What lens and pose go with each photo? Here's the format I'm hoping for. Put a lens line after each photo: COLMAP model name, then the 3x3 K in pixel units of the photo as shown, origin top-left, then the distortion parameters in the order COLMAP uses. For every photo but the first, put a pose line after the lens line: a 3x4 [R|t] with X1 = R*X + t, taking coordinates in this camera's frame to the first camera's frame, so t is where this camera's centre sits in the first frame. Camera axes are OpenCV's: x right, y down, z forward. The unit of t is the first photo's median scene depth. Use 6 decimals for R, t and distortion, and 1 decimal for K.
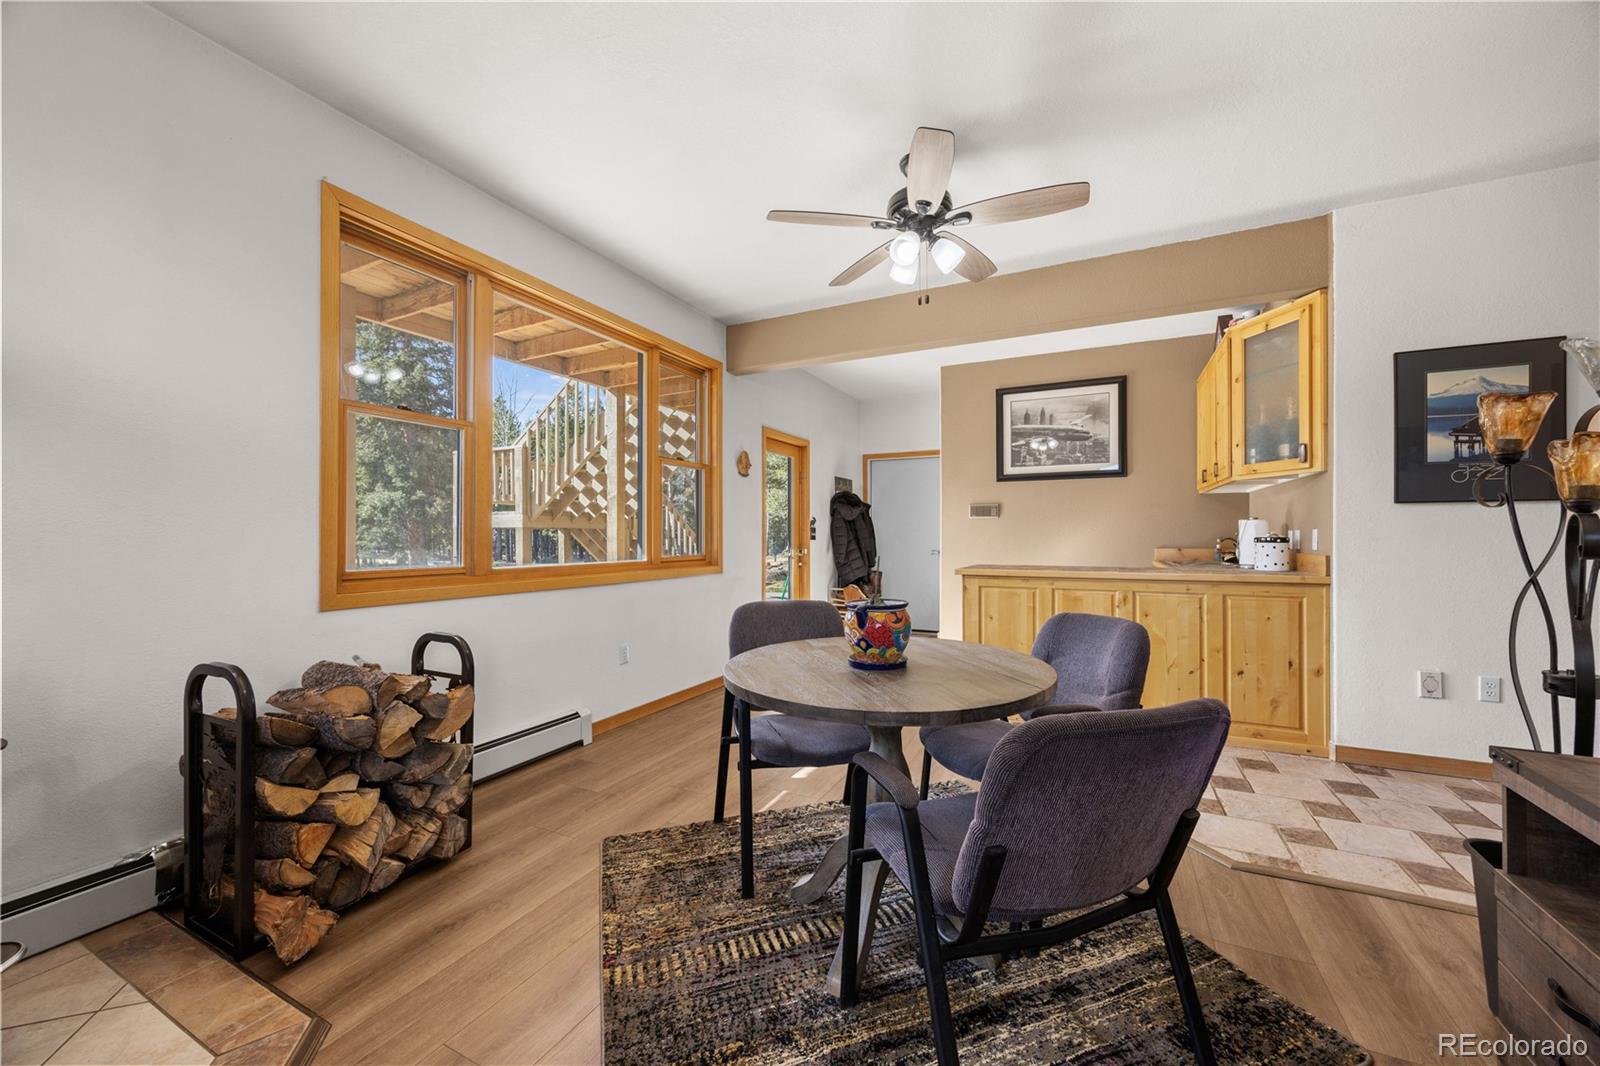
lens RADIAL K [[604.3, 0, 801.9], [0, 604.3, 537.3], [0, 0, 1]] dist [0.000236, 0.000017]
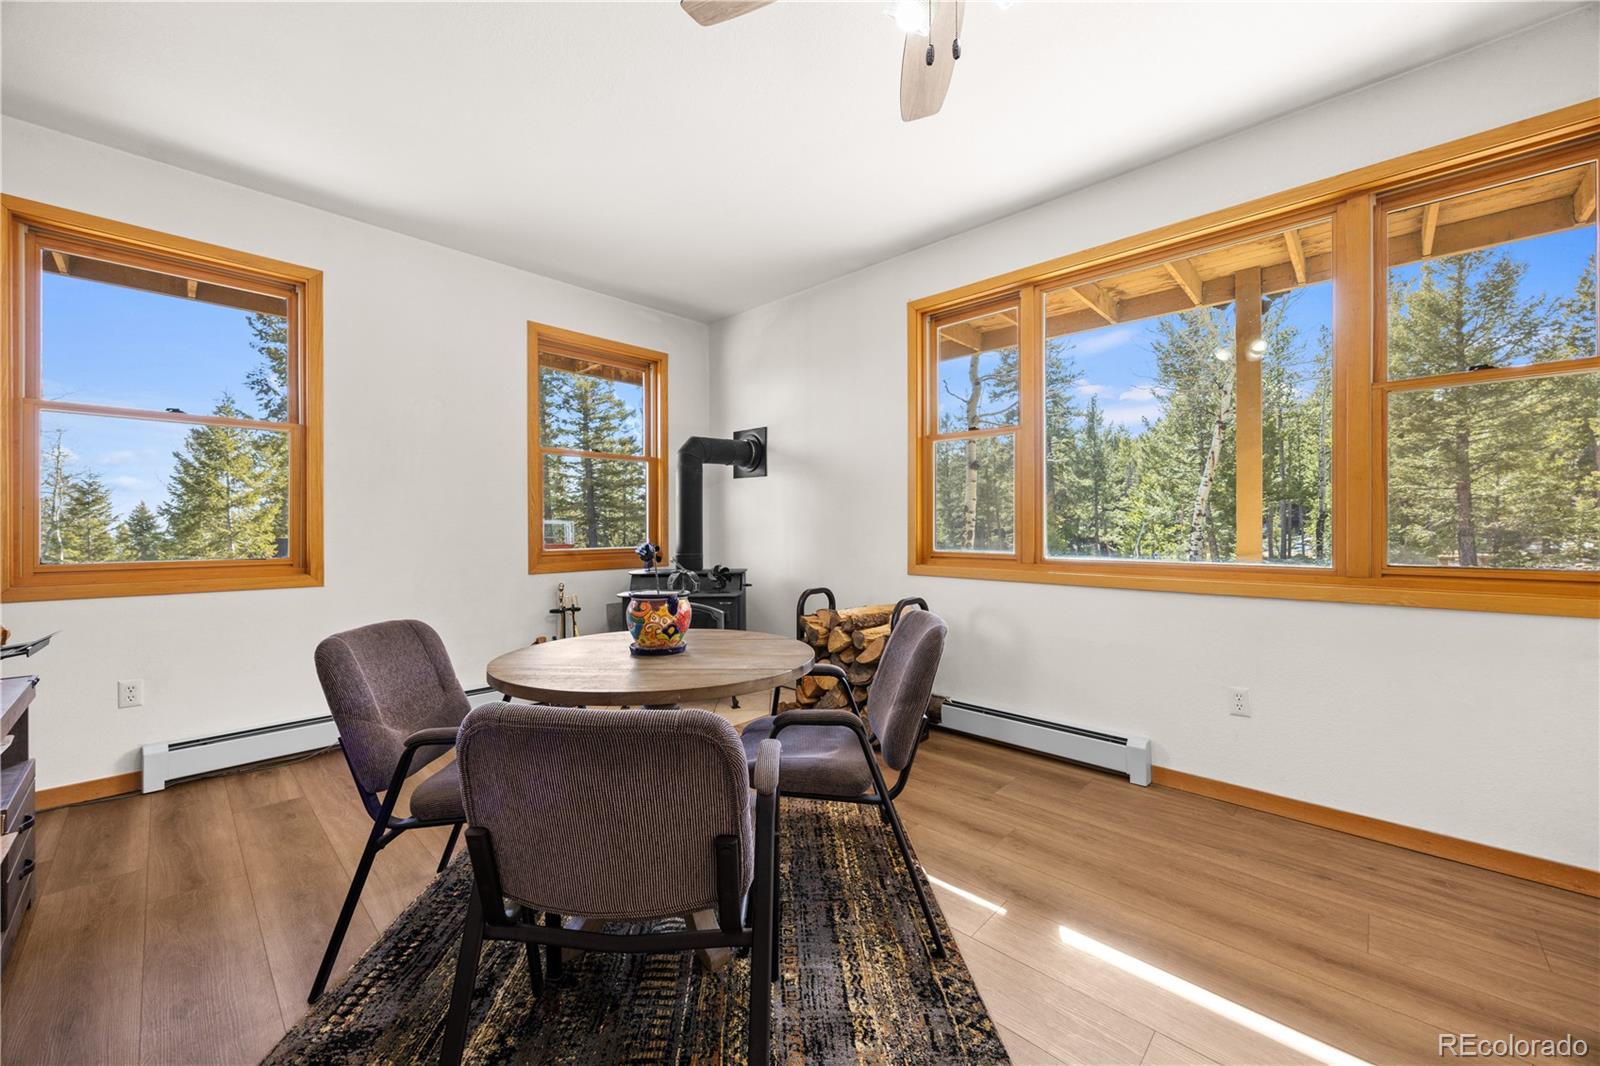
lens RADIAL K [[616.7, 0, 800.0], [0, 616.7, 533.0], [0, 0, 1]] dist [-0.000270, -0.000069]
pose [[-0.301730, 0.008590, -0.953355, 0.661479], [0.002765, 0.999963, 0.008135, -0.002283], [0.953389, -0.000182, -0.301743, 0.958839]]
